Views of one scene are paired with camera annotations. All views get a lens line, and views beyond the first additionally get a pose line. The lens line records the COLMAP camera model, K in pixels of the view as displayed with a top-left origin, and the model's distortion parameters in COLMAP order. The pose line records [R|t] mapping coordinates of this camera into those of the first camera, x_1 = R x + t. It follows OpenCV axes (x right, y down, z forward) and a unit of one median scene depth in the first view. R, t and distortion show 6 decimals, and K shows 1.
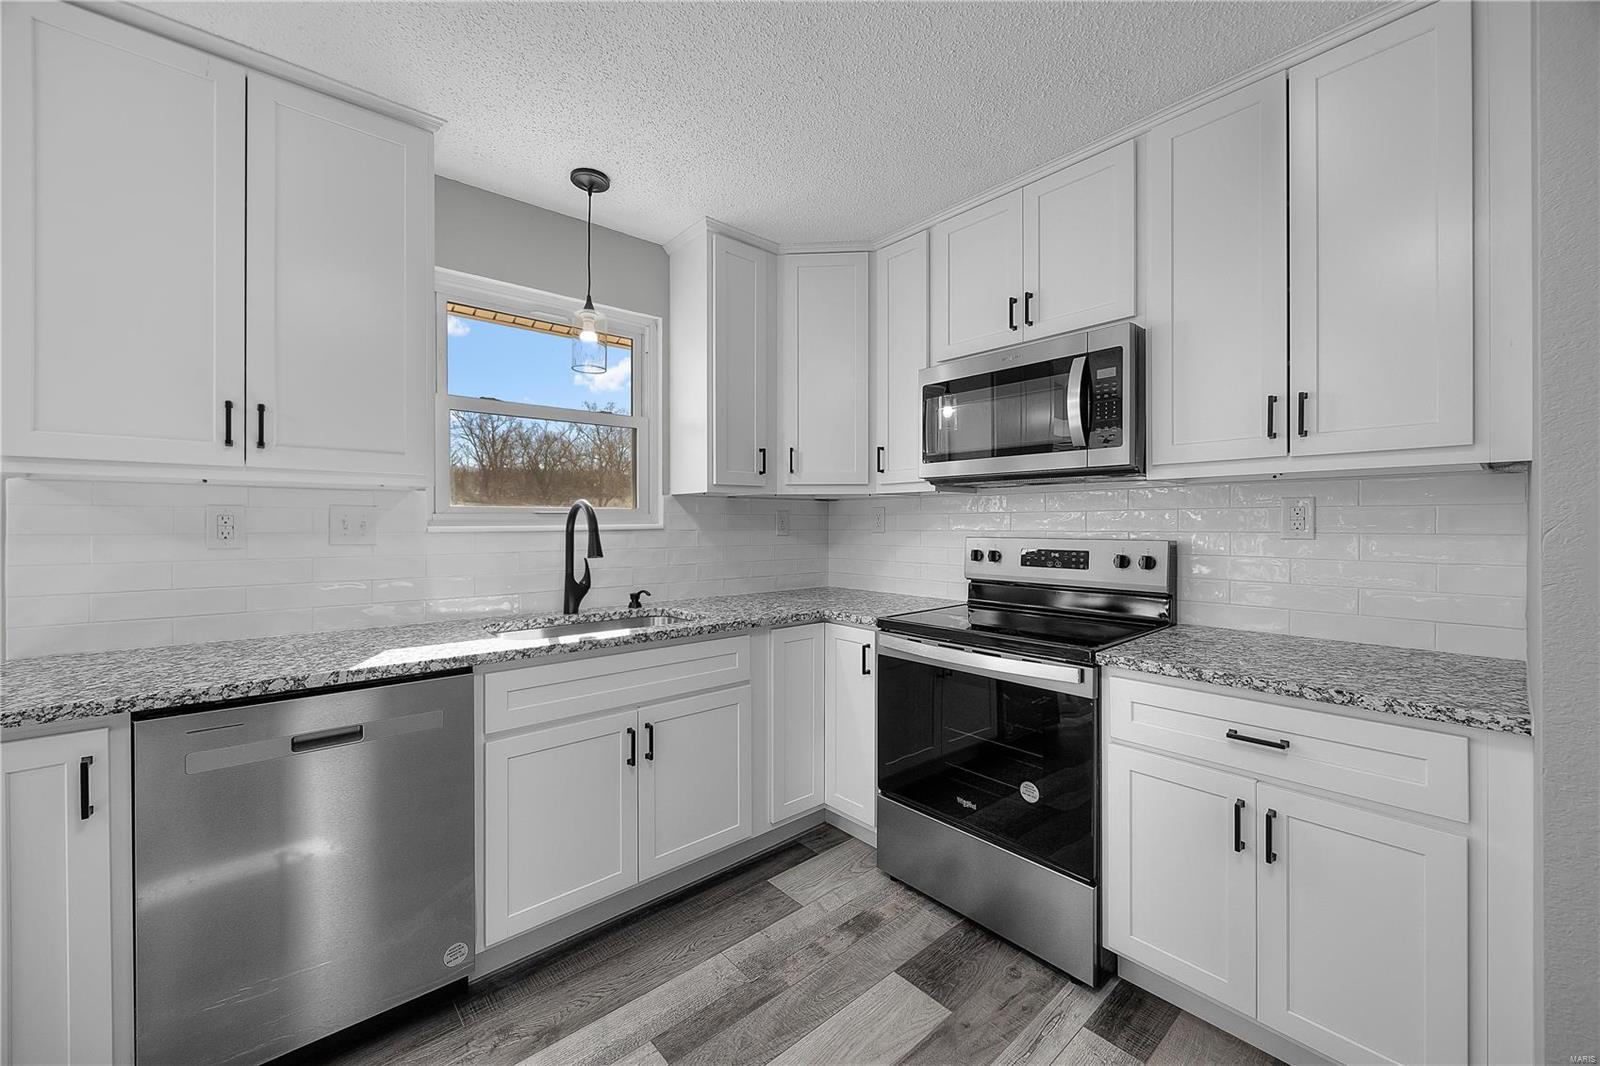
lens RADIAL K [[618.9, 0, 794.1], [0, 618.9, 525.8], [0, 0, 1]] dist [-0.001749, -0.000124]
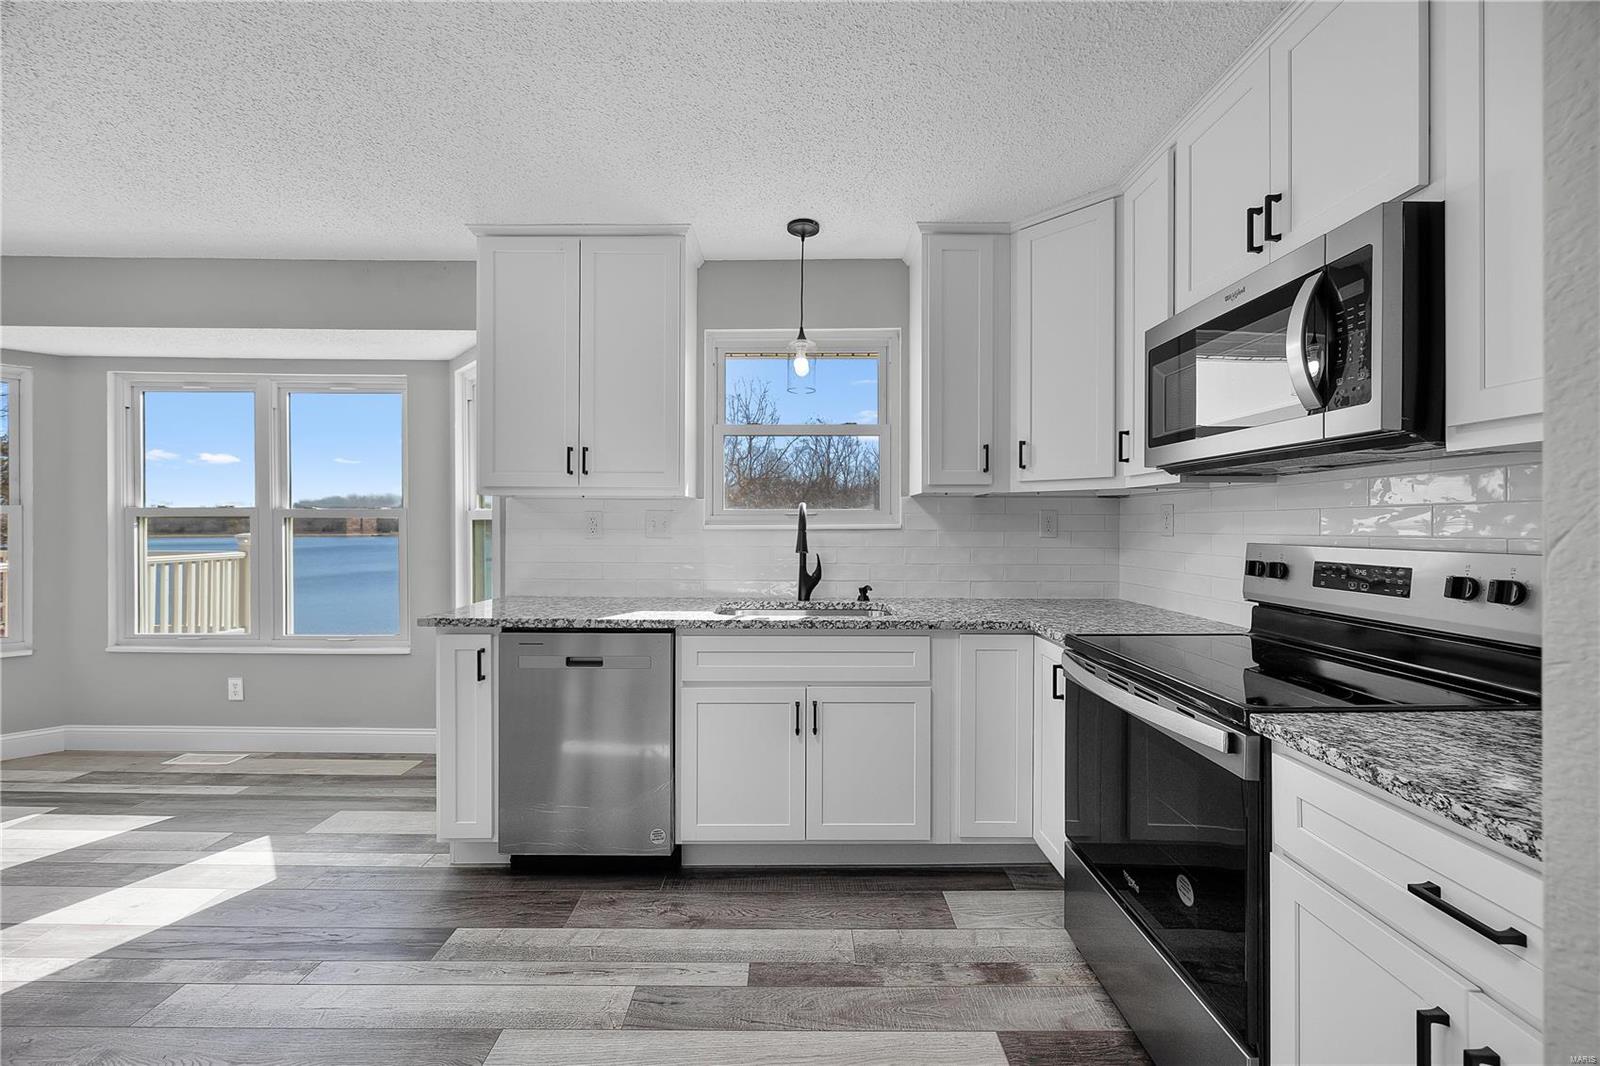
lens RADIAL K [[615.5, 0, 797.9], [0, 615.5, 525.9], [0, 0, 1]] dist [-0.001183, -0.000174]
pose [[0.756481, 0.004726, -0.653999, 0.427351], [-0.006100, 0.999981, 0.000170, 0.001083], [0.653987, 0.003860, 0.756496, 0.122971]]
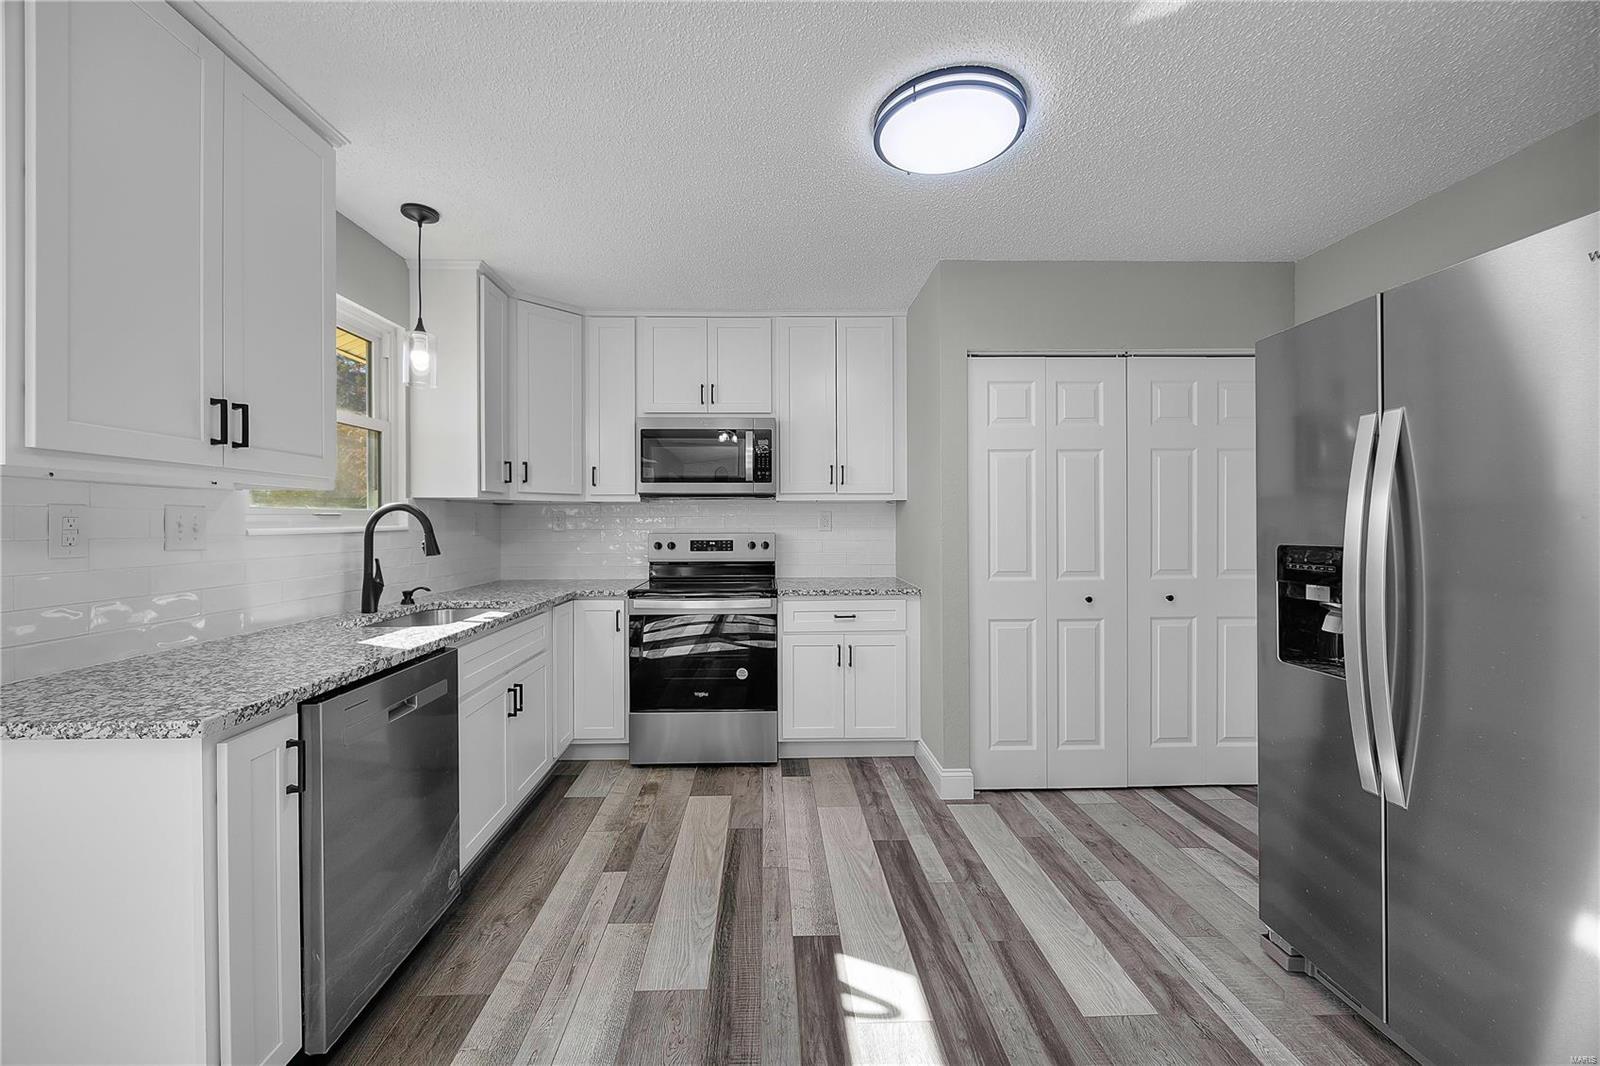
lens RADIAL K [[631.8, 0, 781.1], [0, 631.8, 530.0], [0, 0, 1]] dist [-0.000650, -0.000099]
pose [[0.636270, -0.010318, 0.771397, -0.803894], [0.005504, 0.999946, 0.008835, -0.001535], [-0.771447, -0.001376, 0.636292, -0.213153]]
